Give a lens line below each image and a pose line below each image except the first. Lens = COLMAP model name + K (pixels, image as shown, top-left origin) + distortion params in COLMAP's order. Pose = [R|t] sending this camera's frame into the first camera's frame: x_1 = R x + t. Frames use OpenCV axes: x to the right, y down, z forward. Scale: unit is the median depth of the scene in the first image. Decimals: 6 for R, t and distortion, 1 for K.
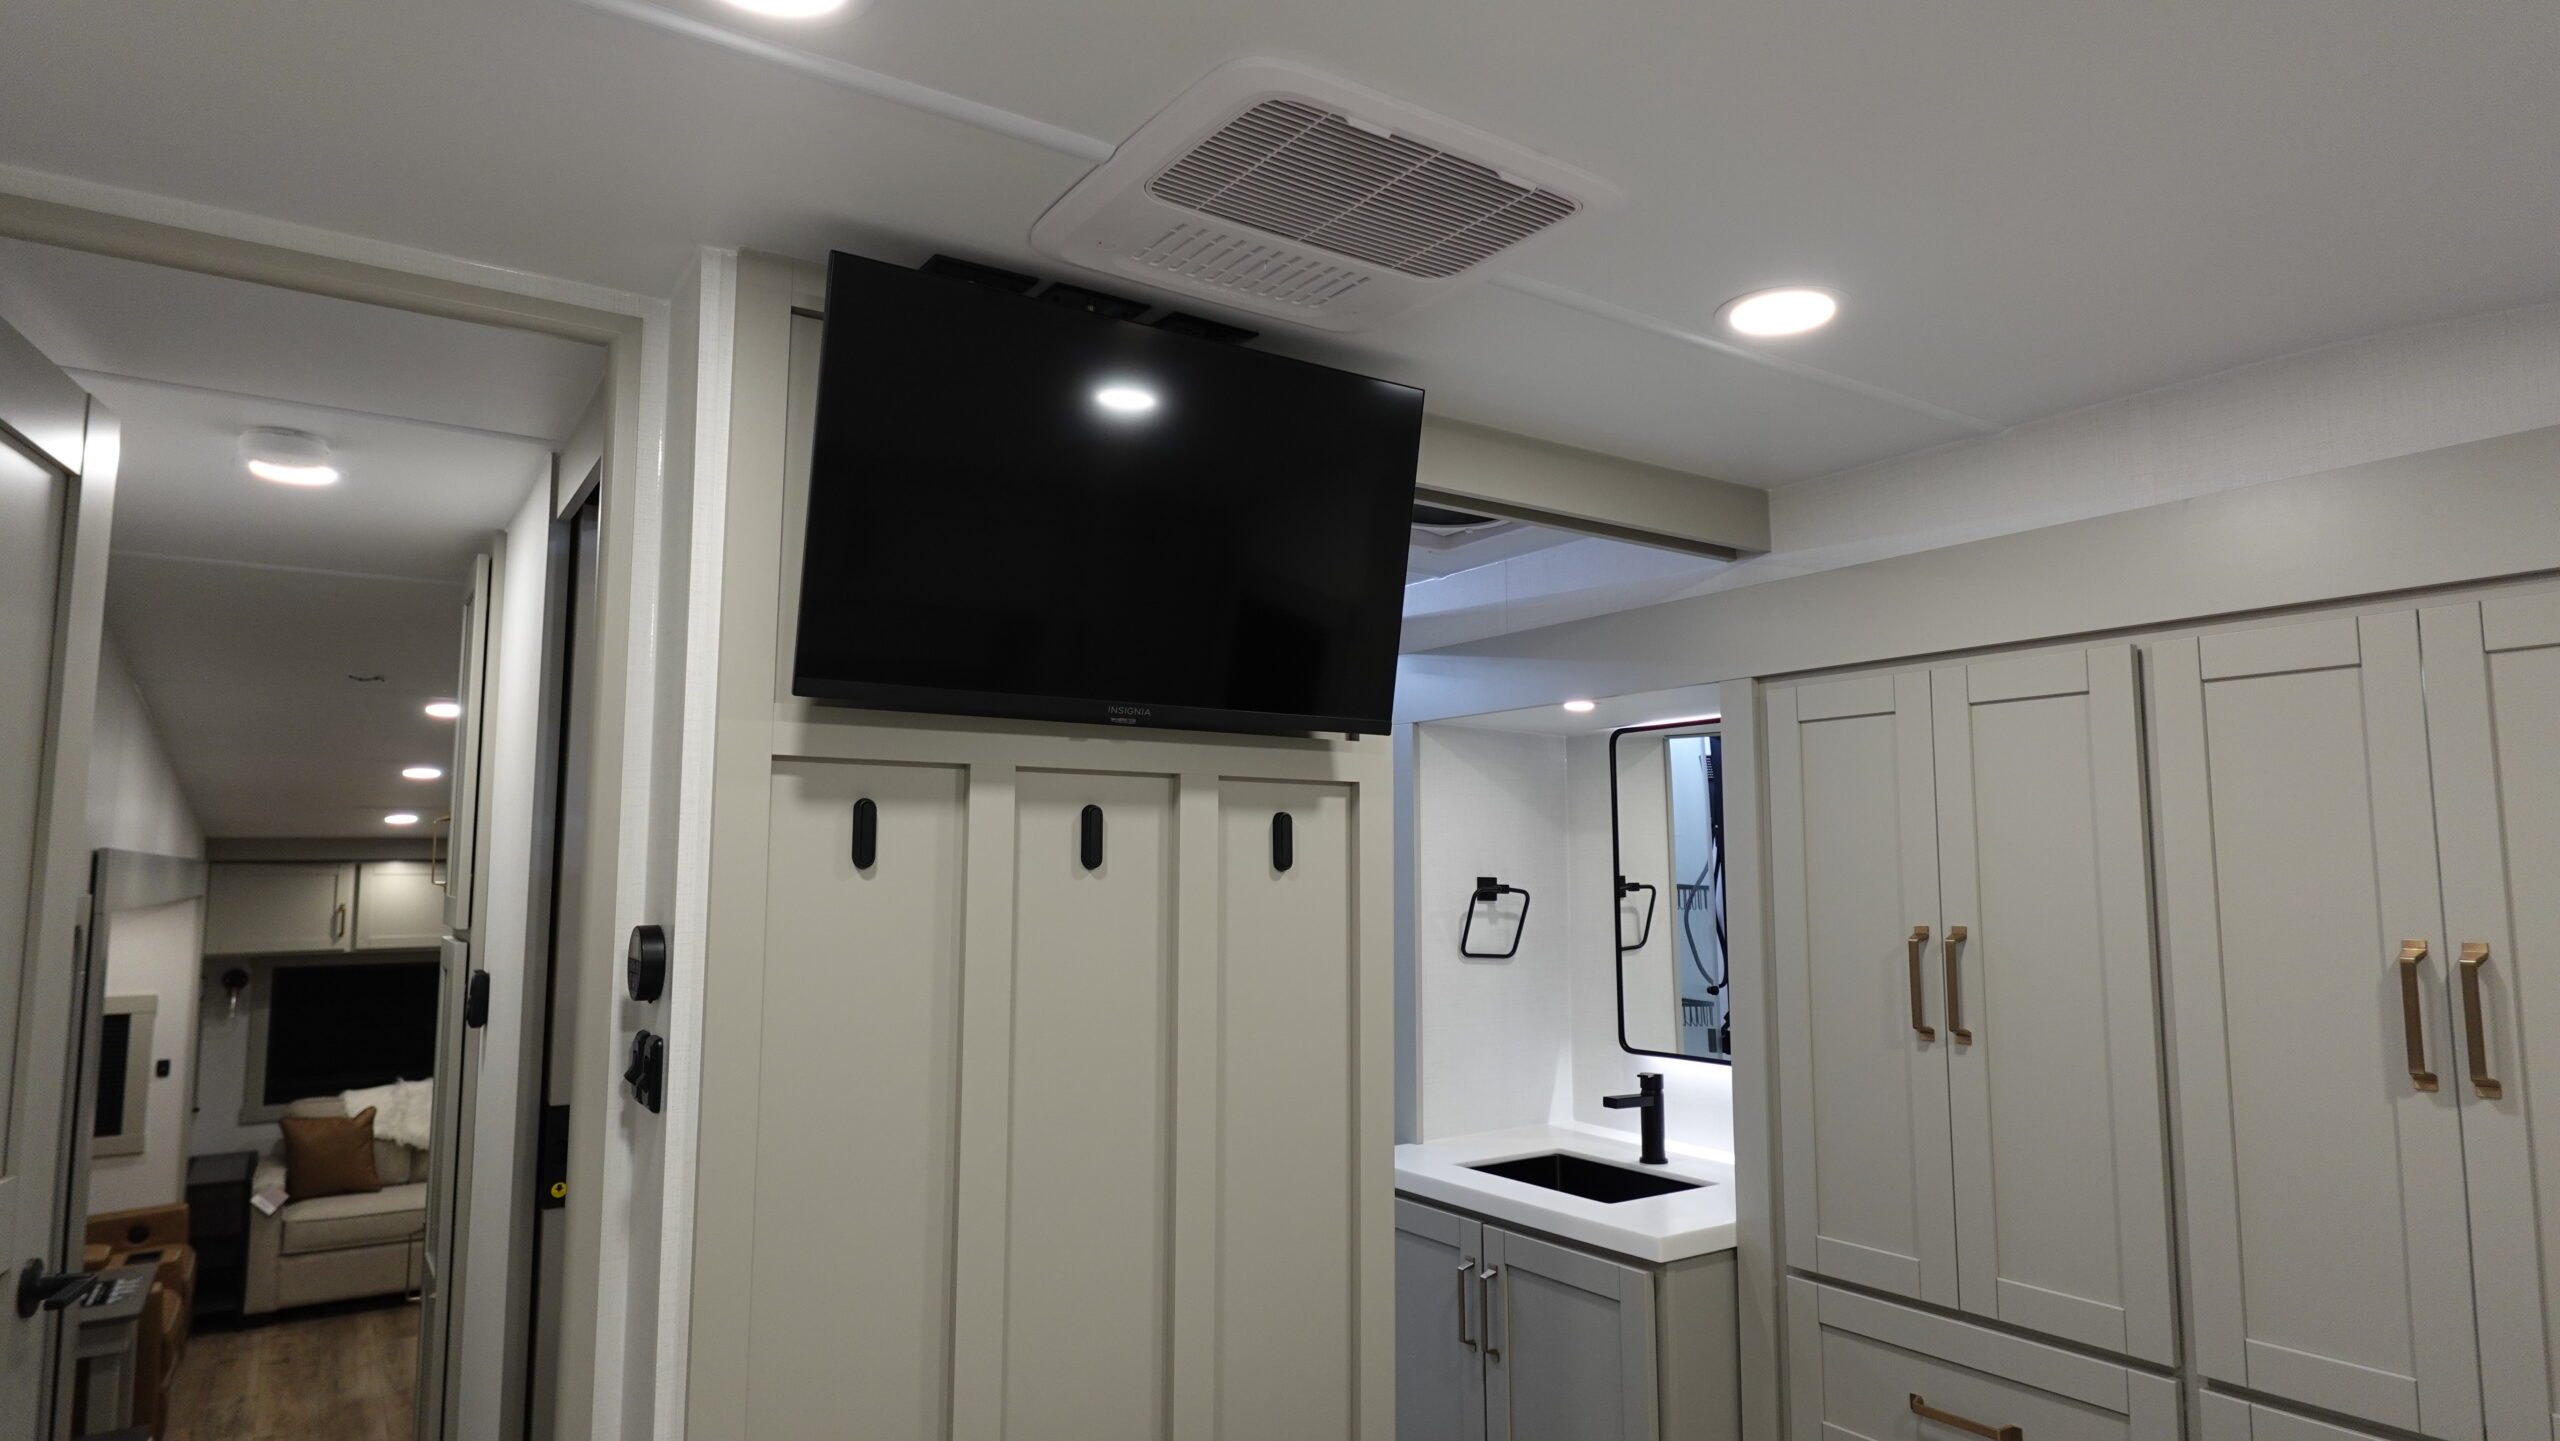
lens RADIAL K [[1448.7, 0, 1281.8], [0, 1448.7, 718.3], [0, 0, 1]] dist [0.001582, 0.000160]
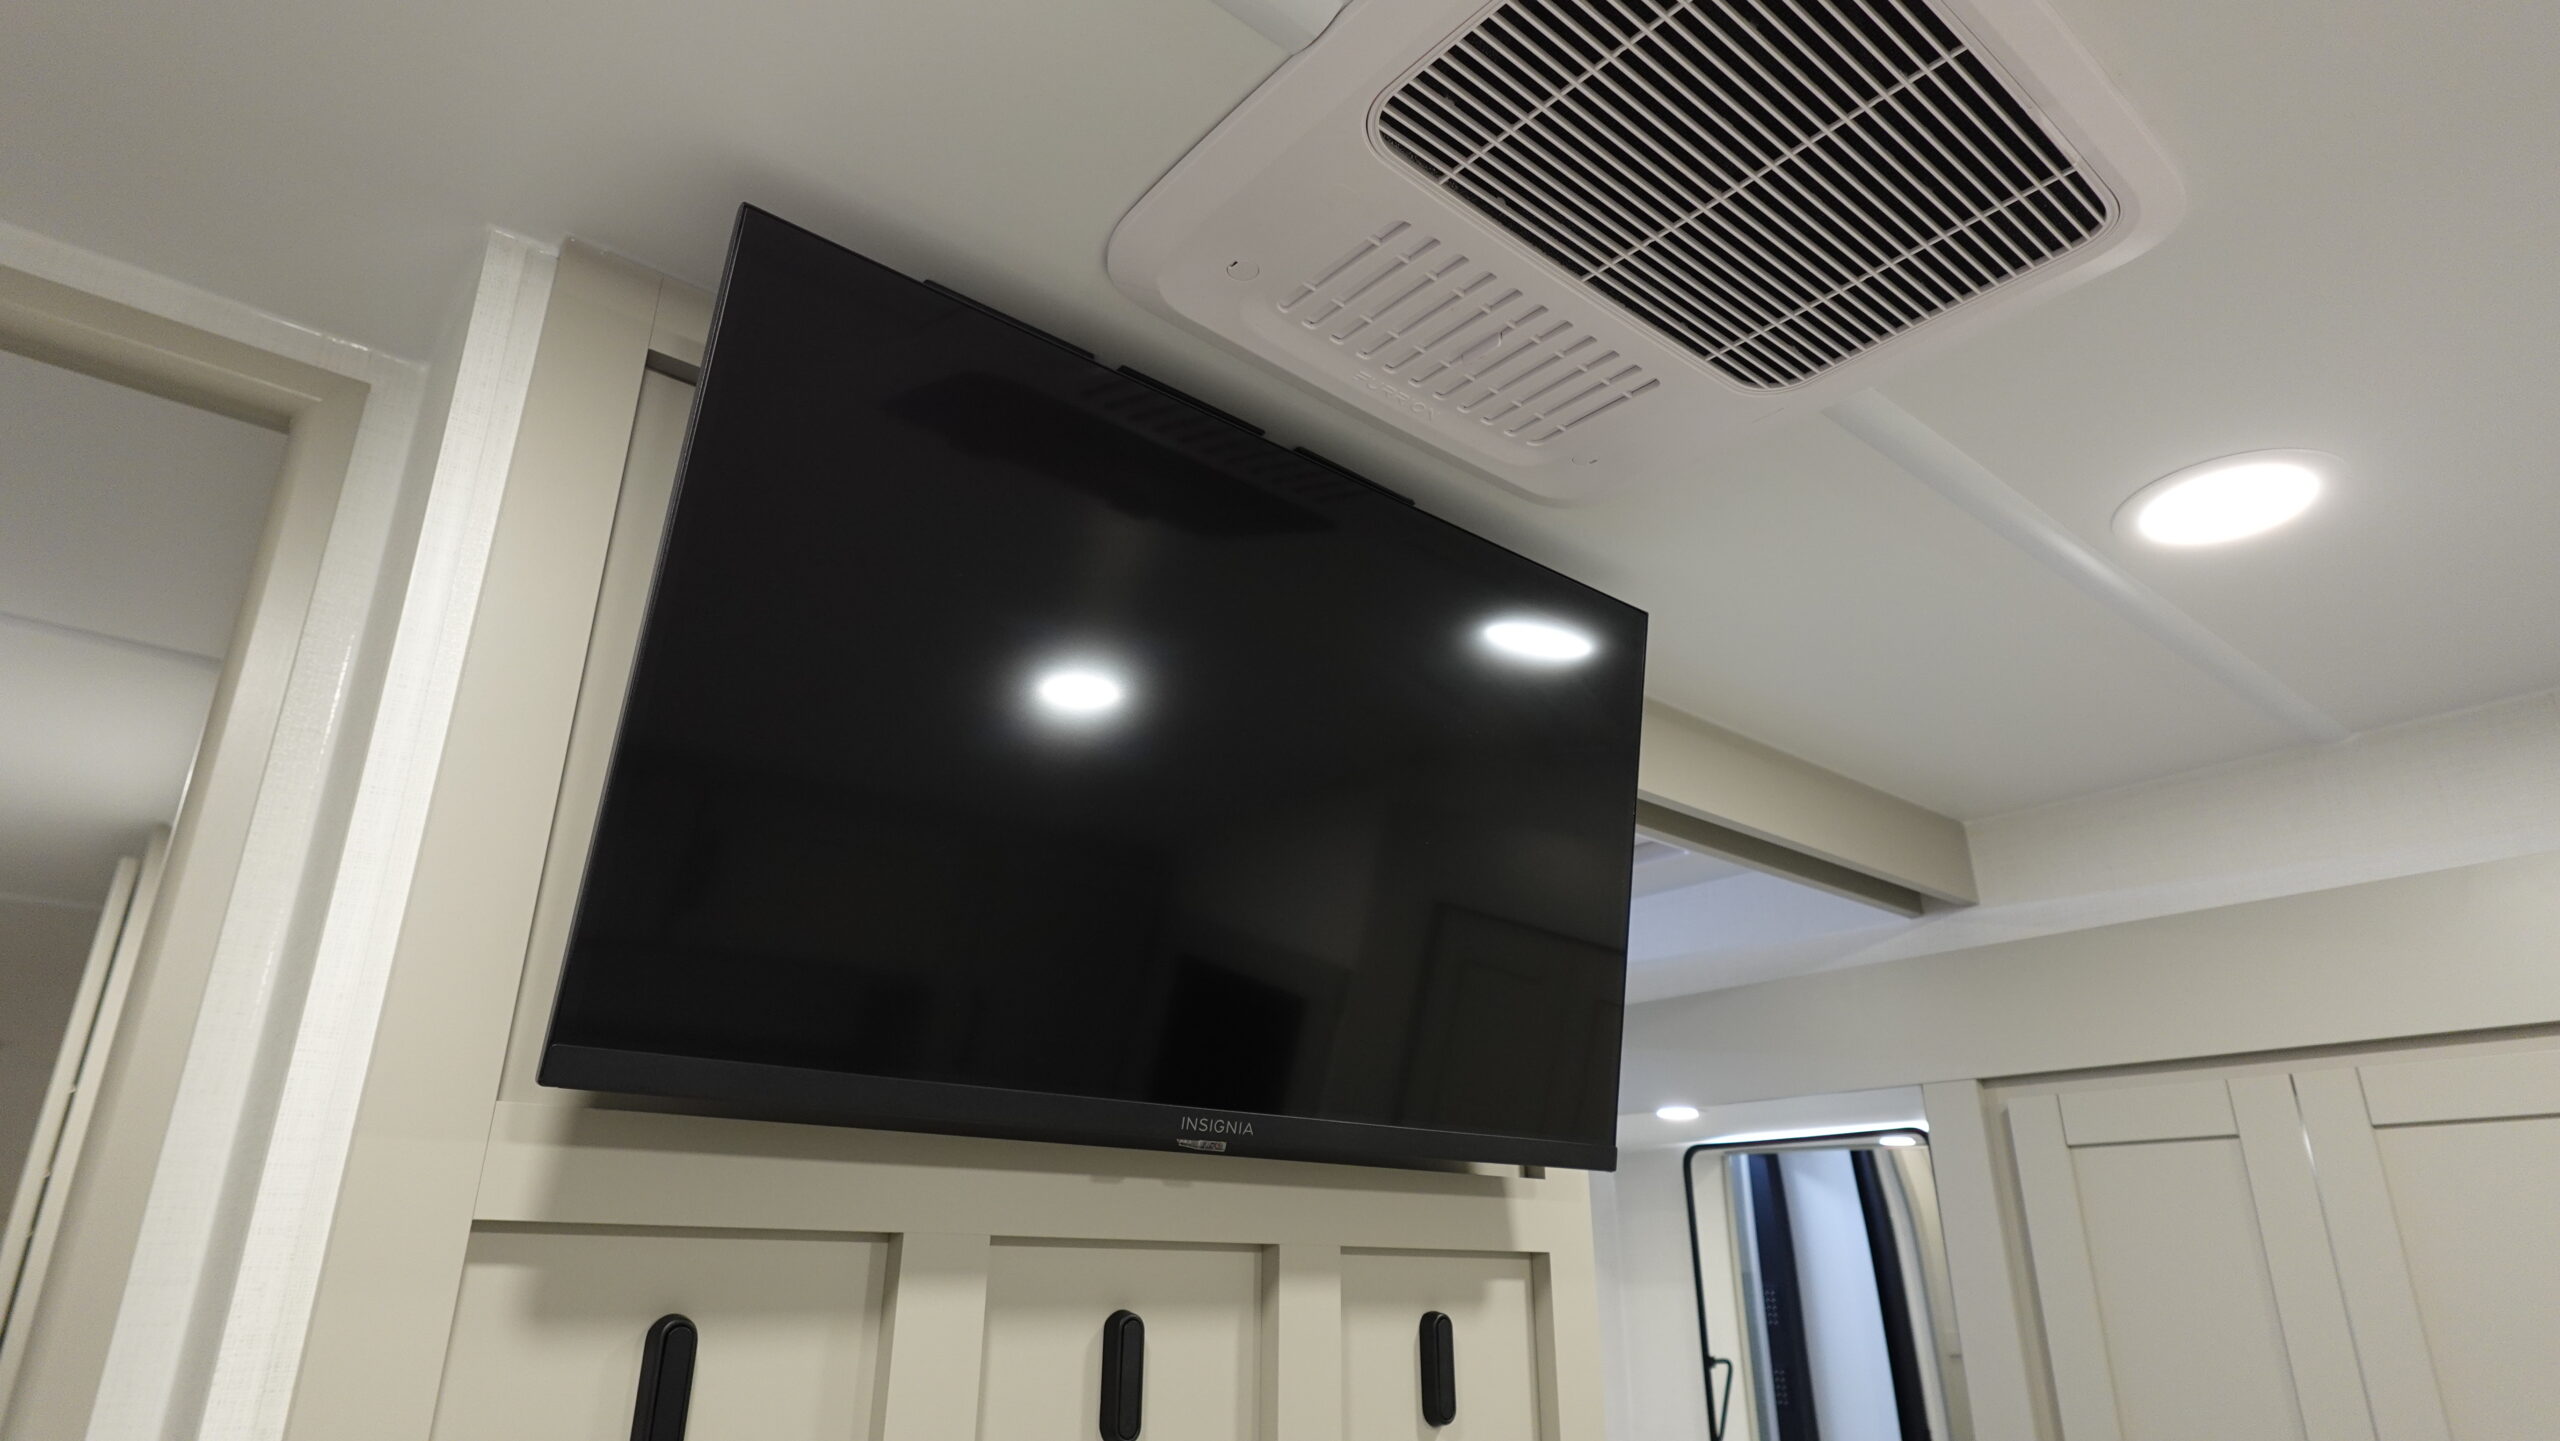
lens RADIAL K [[1442.4, 0, 1280.0], [0, 1442.4, 720.5], [0, 0, 1]] dist [-0.002555, -0.000970]
pose [[0.993740, 0.044072, 0.102656, -0.133429], [-0.015606, 0.964650, -0.263072, -0.008979], [-0.110621, 0.259823, 0.959299, 0.430775]]
